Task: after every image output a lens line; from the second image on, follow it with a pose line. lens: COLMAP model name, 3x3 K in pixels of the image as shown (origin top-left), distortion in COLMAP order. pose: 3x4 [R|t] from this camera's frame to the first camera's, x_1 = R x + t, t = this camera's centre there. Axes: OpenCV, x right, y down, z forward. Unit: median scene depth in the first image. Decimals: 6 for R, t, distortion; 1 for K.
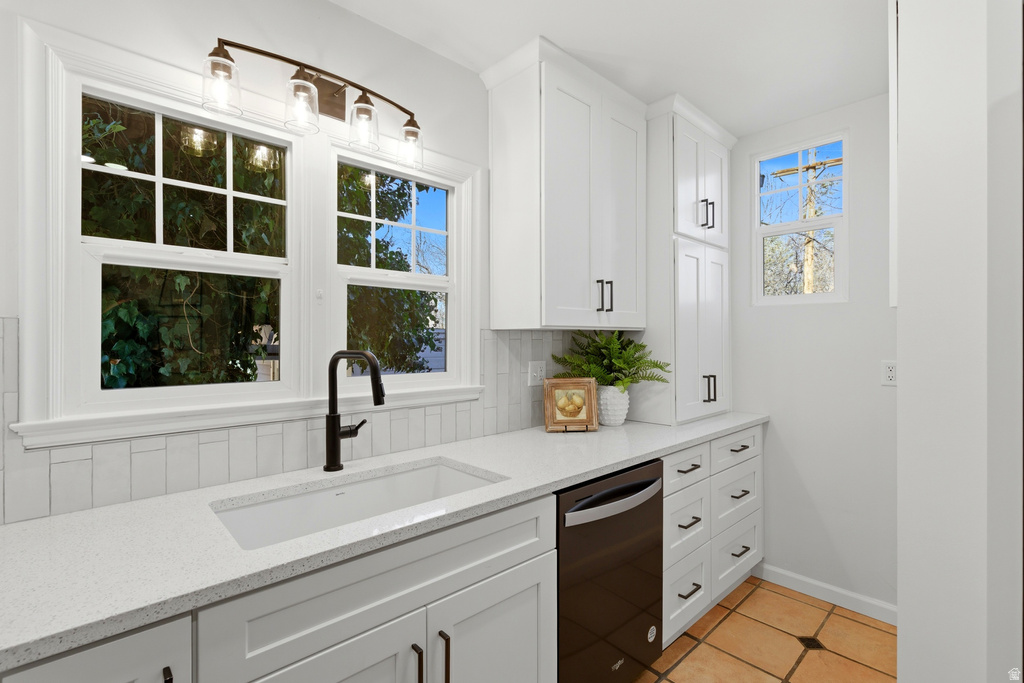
lens RADIAL K [[471.2, 0, 516.0], [0, 471.2, 341.9], [0, 0, 1]] dist [-0.001234, 0.000335]
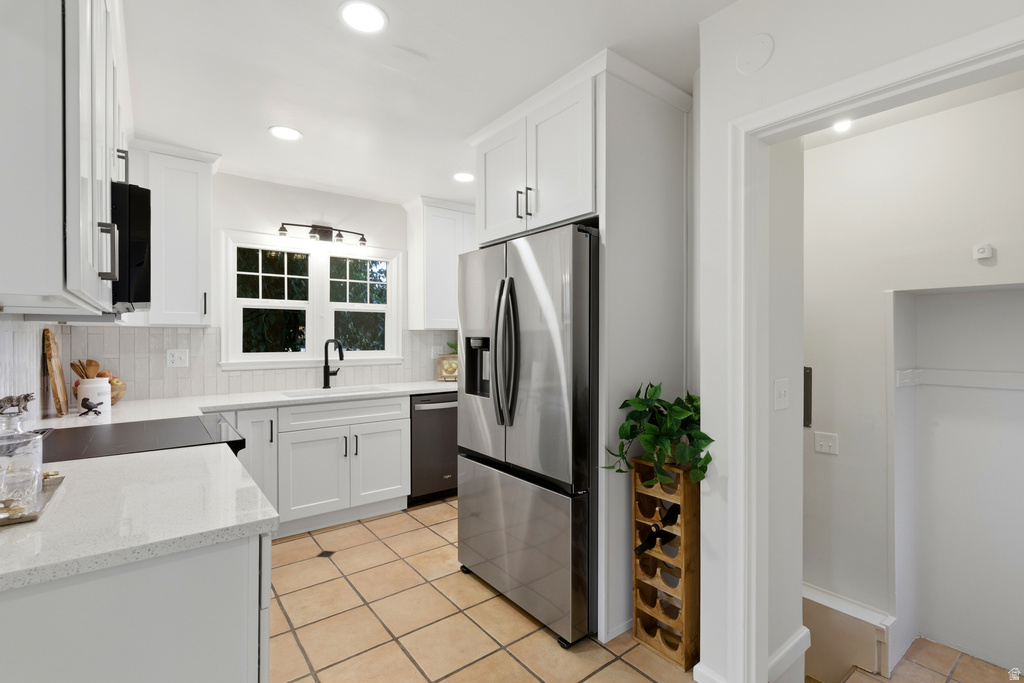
lens RADIAL K [[471.2, 0, 517.5], [0, 471.2, 338.7], [0, 0, 1]] dist [-0.001234, 0.000335]
pose [[0.996391, 0.000029, -0.084877, 0.795760], [0.000117, 0.999999, 0.001717, 0.010577], [0.084877, -0.001720, 0.996390, -1.332179]]
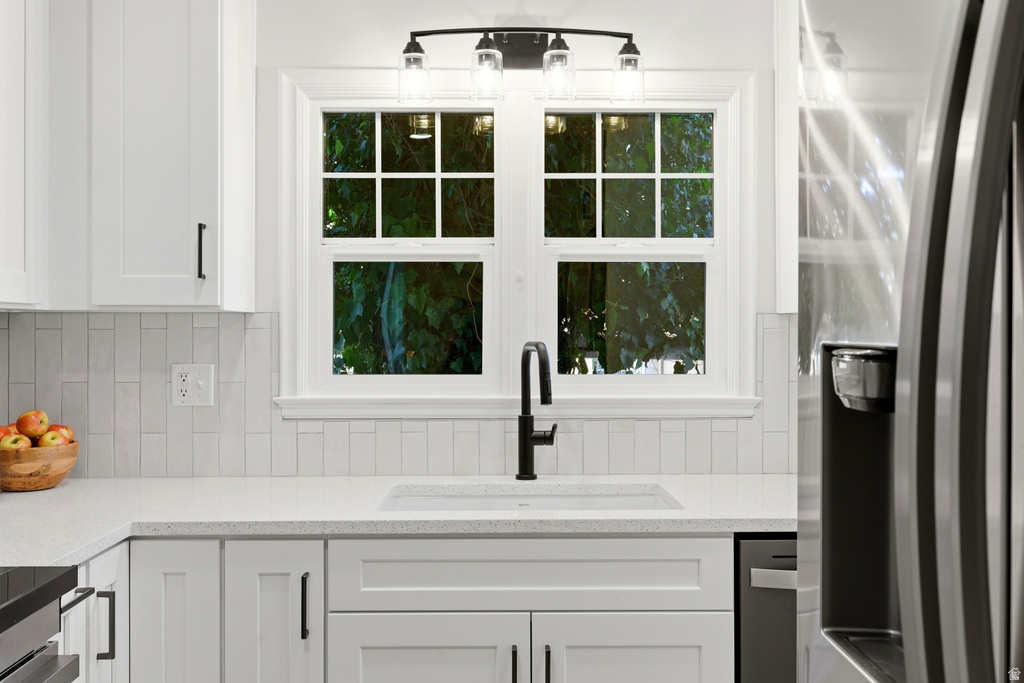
lens RADIAL K [[937.5, 0, 503.6], [0, 937.5, 334.0], [0, 0, 1]] dist [-0.002810, 0.000000]
pose [[0.740850, 0.002929, -0.671664, 0.737680], [-0.000733, 0.999993, 0.003552, -0.002494], [0.671670, -0.002139, 0.740847, -0.306991]]
